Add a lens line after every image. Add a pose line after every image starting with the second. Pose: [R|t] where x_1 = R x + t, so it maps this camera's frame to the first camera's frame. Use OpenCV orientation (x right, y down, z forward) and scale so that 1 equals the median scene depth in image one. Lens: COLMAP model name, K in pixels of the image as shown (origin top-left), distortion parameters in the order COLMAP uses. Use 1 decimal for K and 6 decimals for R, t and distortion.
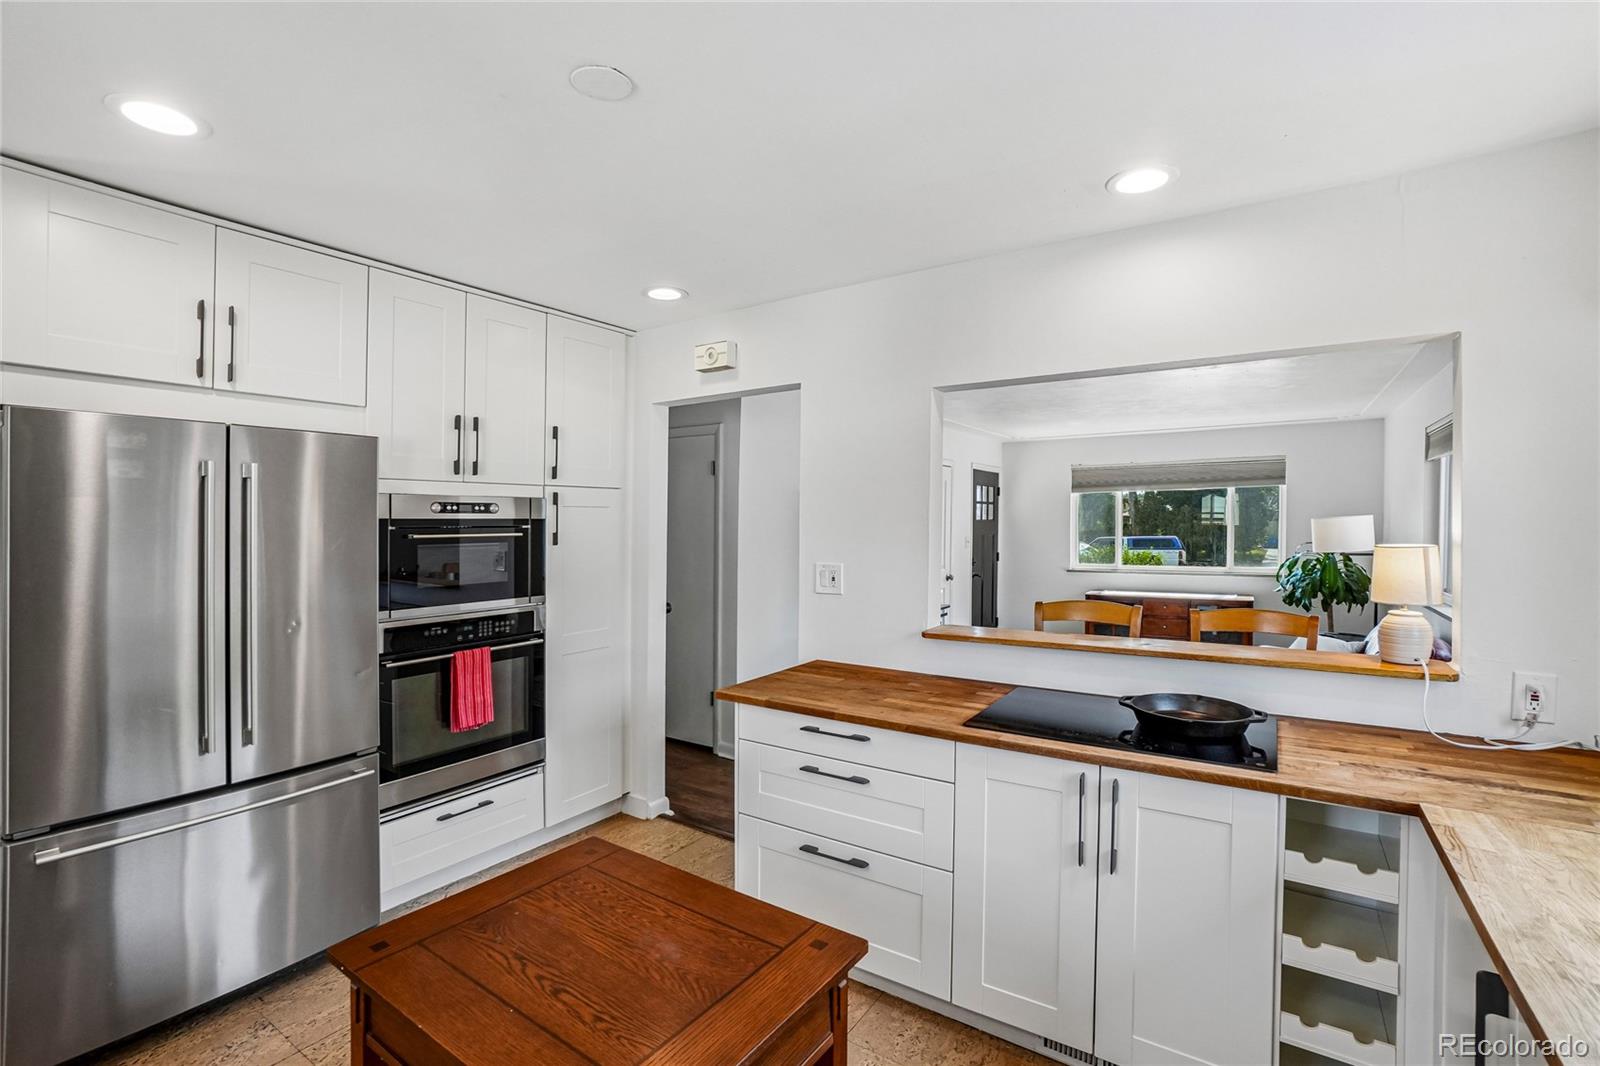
lens RADIAL K [[728.1, 0, 806.0], [0, 728.1, 537.8], [0, 0, 1]] dist [-0.043615, 0.015655]
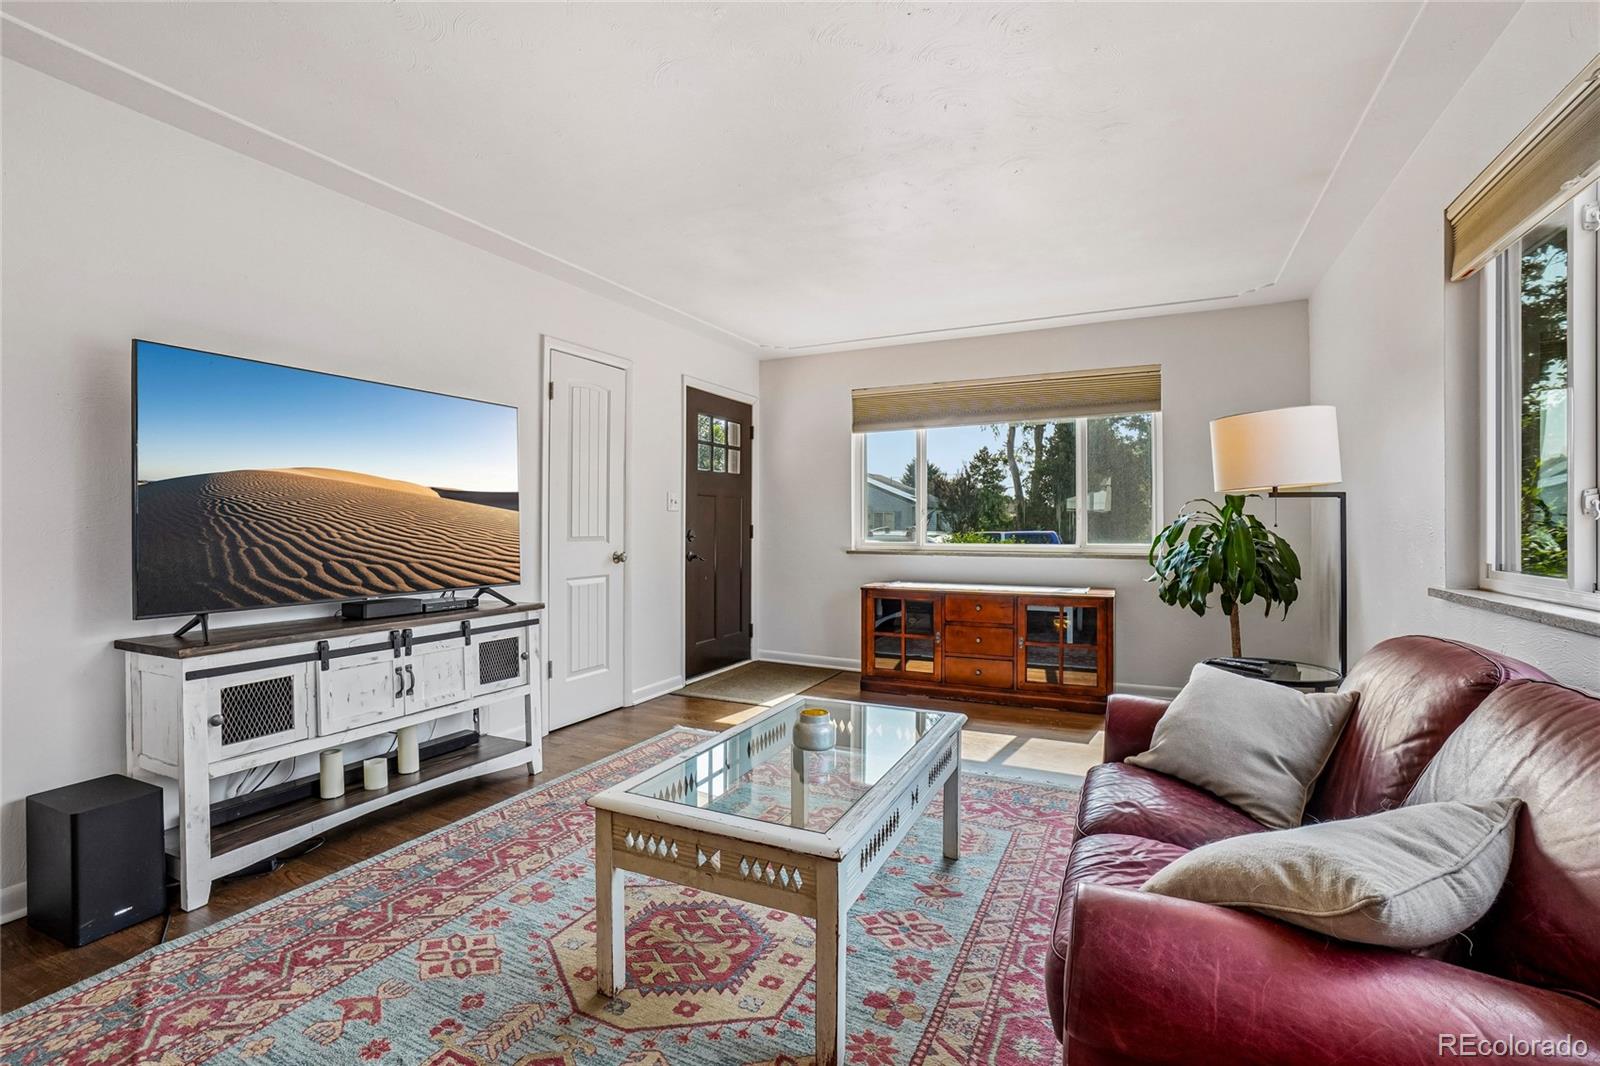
lens RADIAL K [[728.1, 0, 795.3], [0, 728.1, 494.8], [0, 0, 1]] dist [-0.043615, 0.015655]
pose [[0.992900, 0.016882, 0.117749, 0.286687], [-0.009771, 0.998108, -0.060710, 0.041669], [-0.118551, 0.059129, 0.991186, 0.428303]]
